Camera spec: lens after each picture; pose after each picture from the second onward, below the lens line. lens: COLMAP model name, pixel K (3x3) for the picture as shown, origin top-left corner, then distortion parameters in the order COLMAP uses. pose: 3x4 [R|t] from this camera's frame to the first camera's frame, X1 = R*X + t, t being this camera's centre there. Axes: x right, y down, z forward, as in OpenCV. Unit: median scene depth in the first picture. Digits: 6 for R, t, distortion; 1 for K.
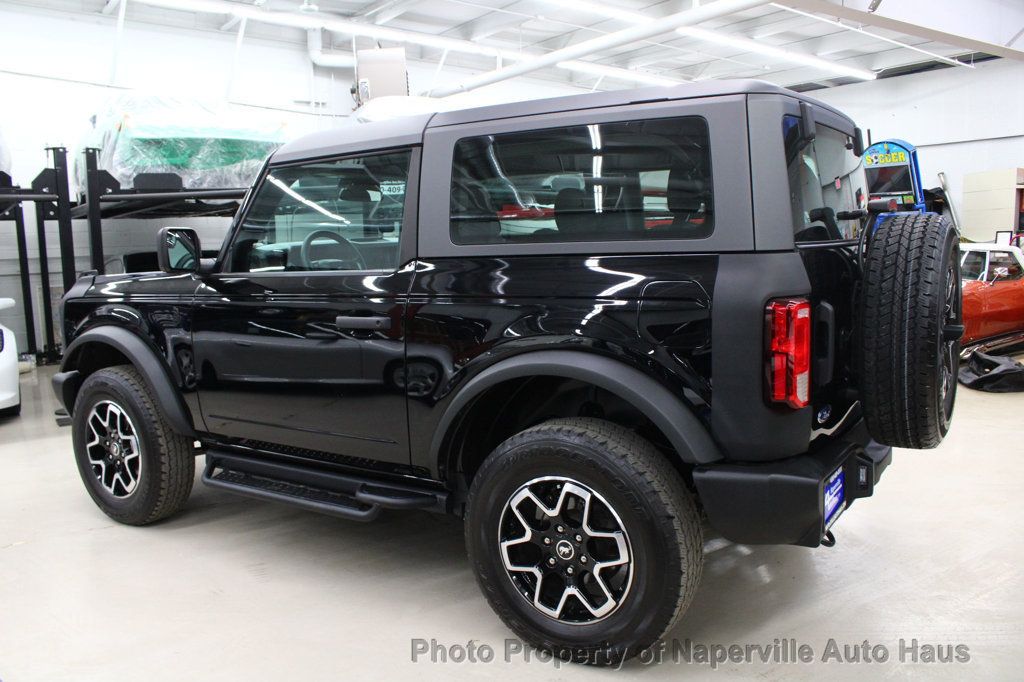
lens RADIAL K [[838.9, 0, 515.2], [0, 838.9, 335.5], [0, 0, 1]] dist [-0.142883, 0.102663]
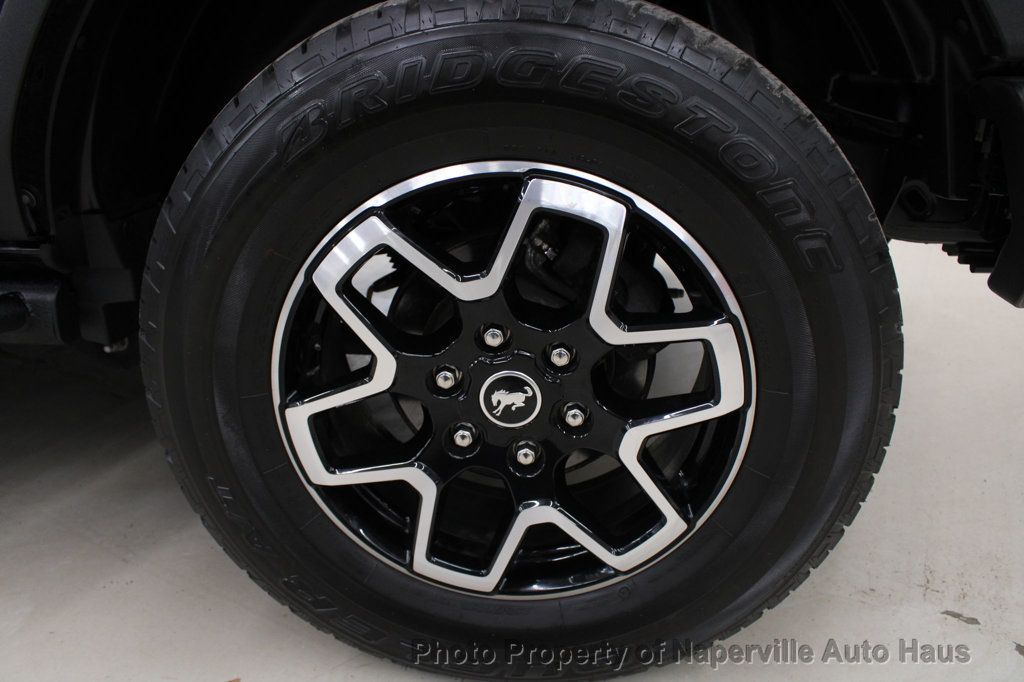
lens RADIAL K [[838.9, 0, 515.2], [0, 838.9, 335.5], [0, 0, 1]] dist [-0.142883, 0.102663]
pose [[0.877101, -0.150722, 0.456045, -0.081401], [0.029325, 0.964521, 0.262373, 0.148934], [-0.479410, -0.216754, 0.850402, 0.726221]]
